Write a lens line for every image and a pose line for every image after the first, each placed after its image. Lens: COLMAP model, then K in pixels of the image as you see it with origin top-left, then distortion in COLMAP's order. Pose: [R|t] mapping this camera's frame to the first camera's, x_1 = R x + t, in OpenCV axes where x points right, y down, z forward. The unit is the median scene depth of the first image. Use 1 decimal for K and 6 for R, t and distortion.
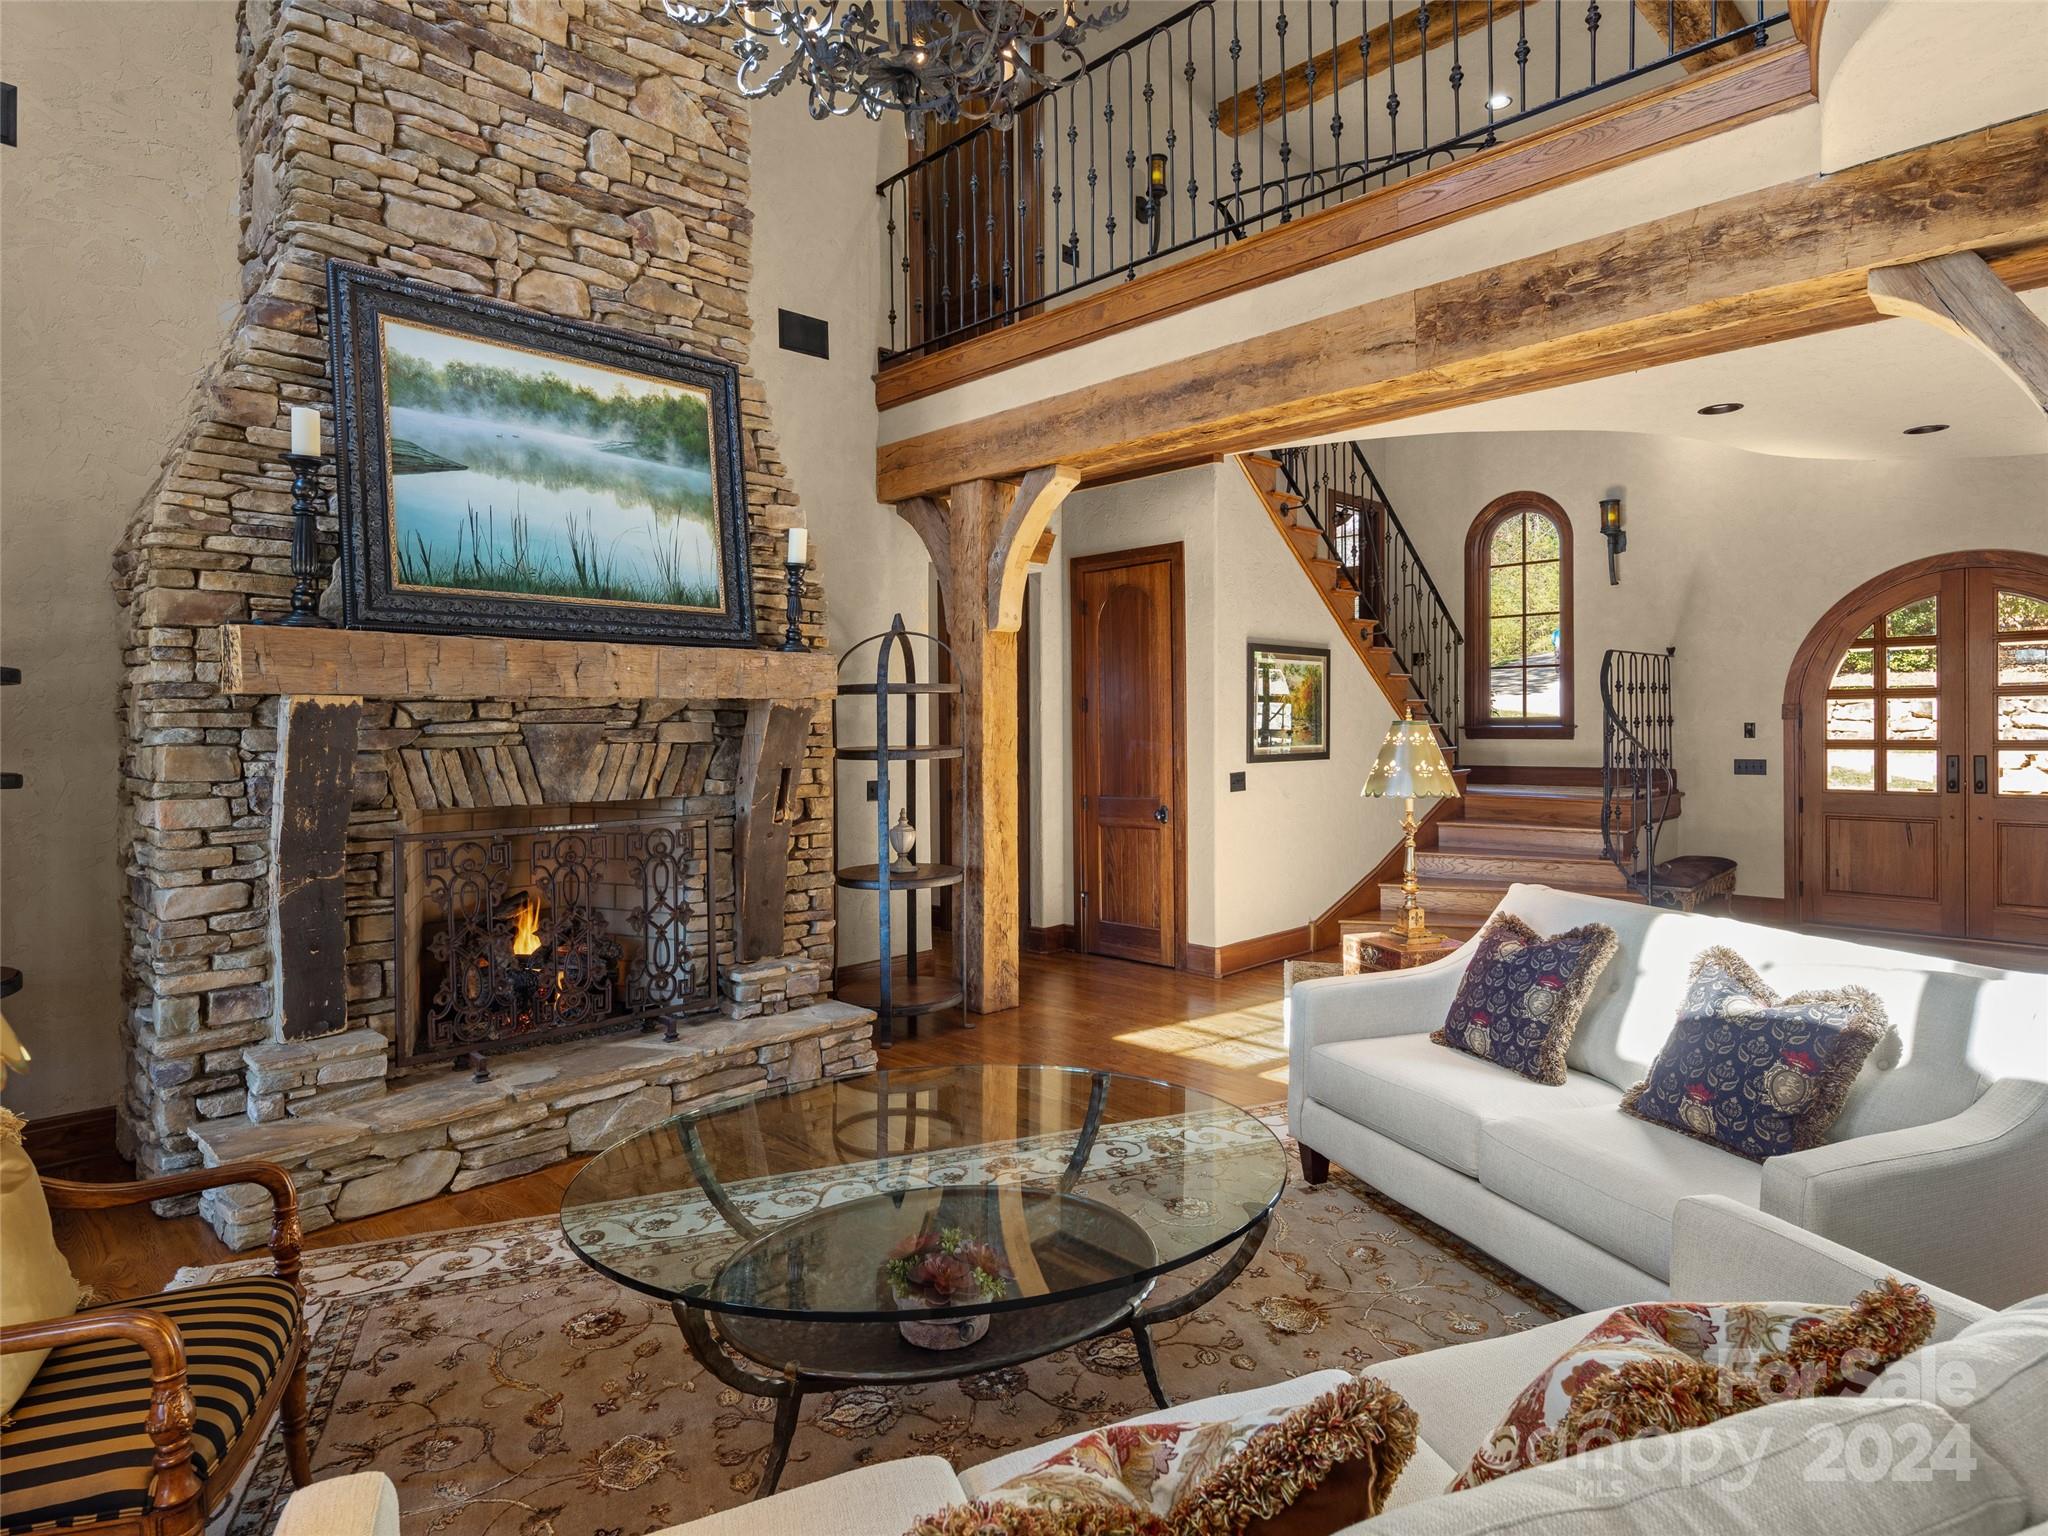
lens RADIAL K [[1122.5, 0, 1019.6], [0, 1122.5, 750.6], [0, 0, 1]] dist [0.008204, -0.004019]
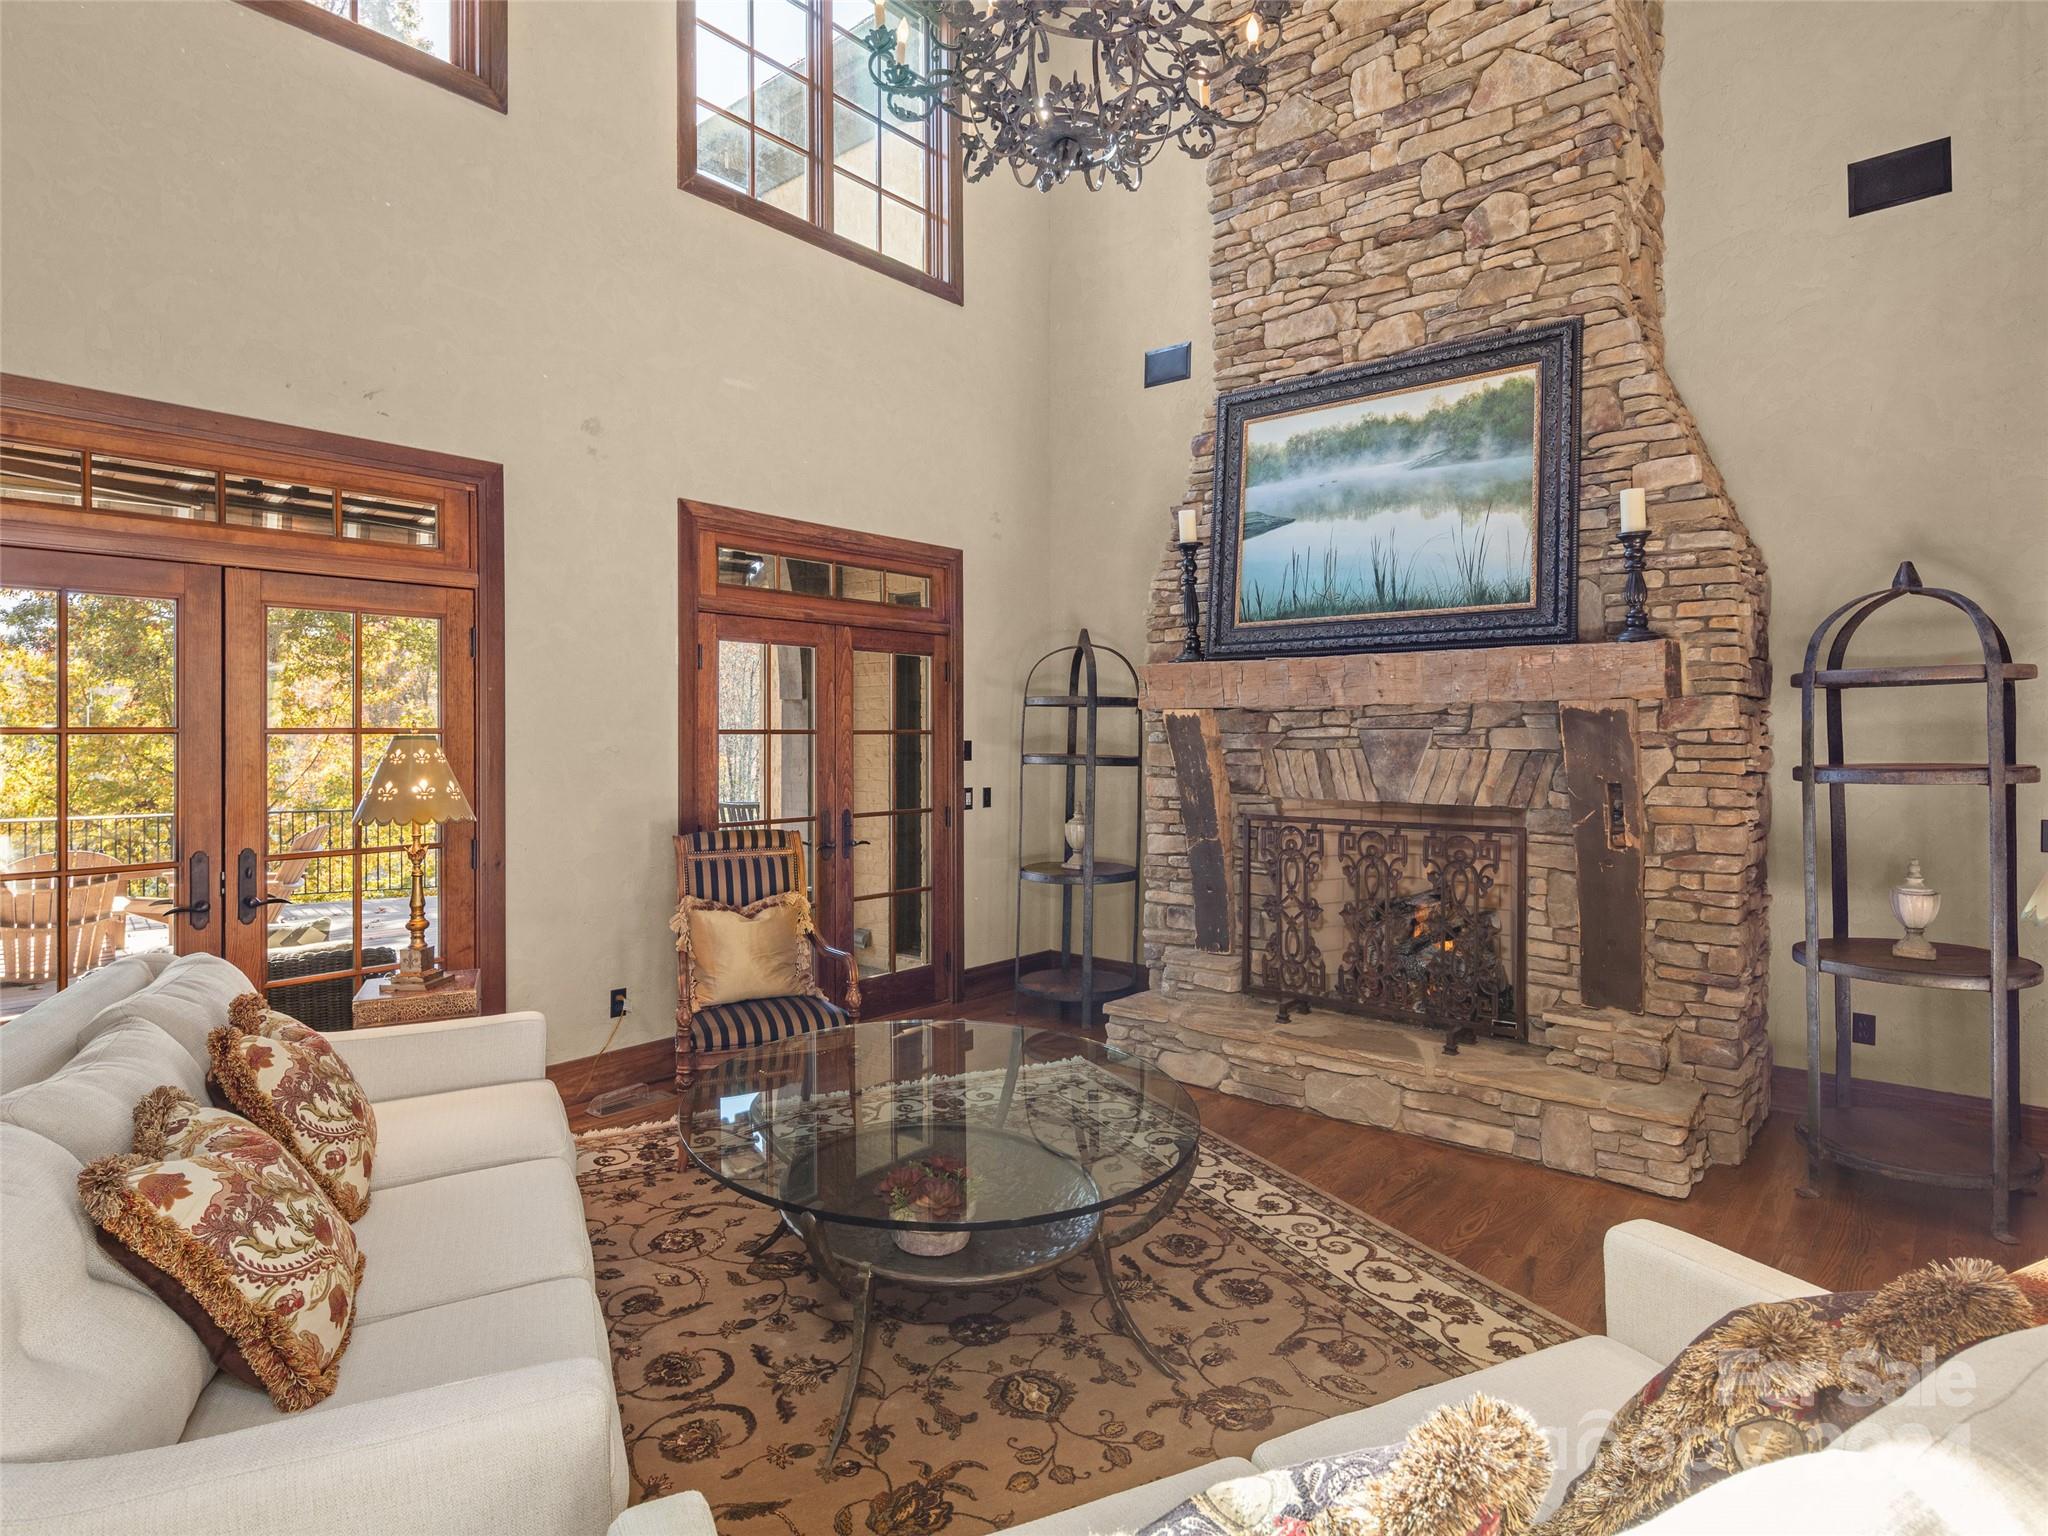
lens RADIAL K [[1122.5, 0, 1079.6], [0, 1122.5, 734.8], [0, 0, 1]] dist [0.008204, -0.004019]
pose [[0.116088, 0.008550, -0.993202, 0.607719], [-0.021098, 0.999759, 0.006141, -0.017961], [0.993015, 0.020242, 0.116240, 0.550911]]
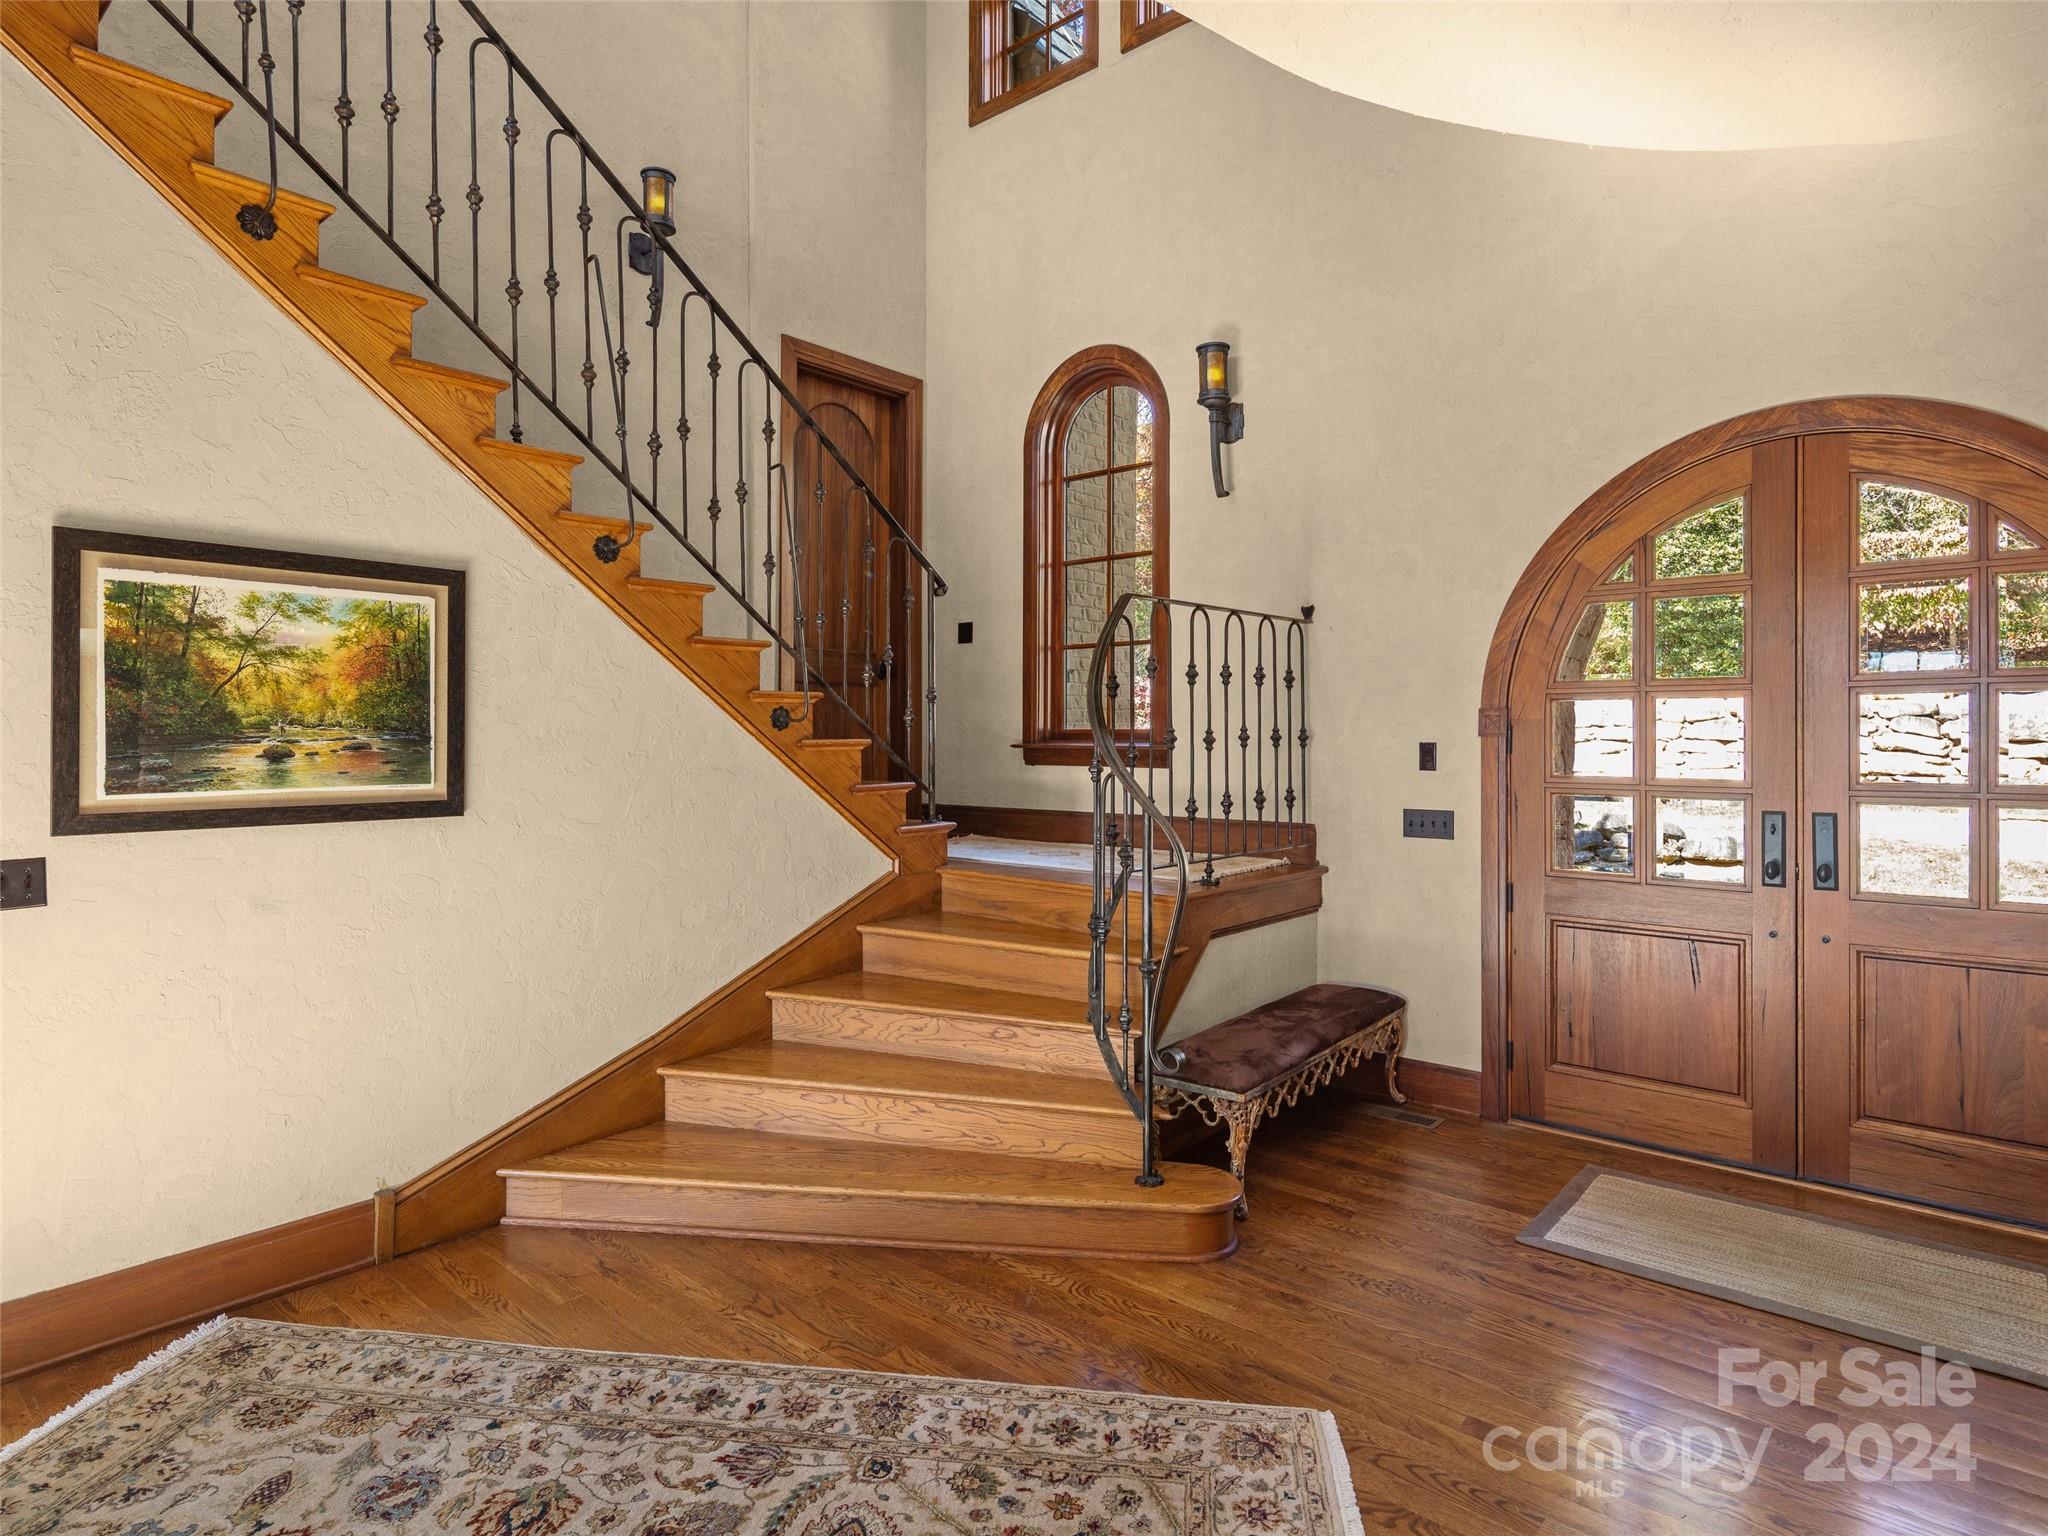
lens RADIAL K [[1122.5, 0, 1015.8], [0, 1122.5, 754.1], [0, 0, 1]] dist [0.008204, -0.004019]
pose [[0.997207, 0.008547, 0.074192, 0.769962], [-0.008103, 0.999947, -0.006291, -0.026654], [-0.074242, 0.005672, 0.997224, 0.889841]]
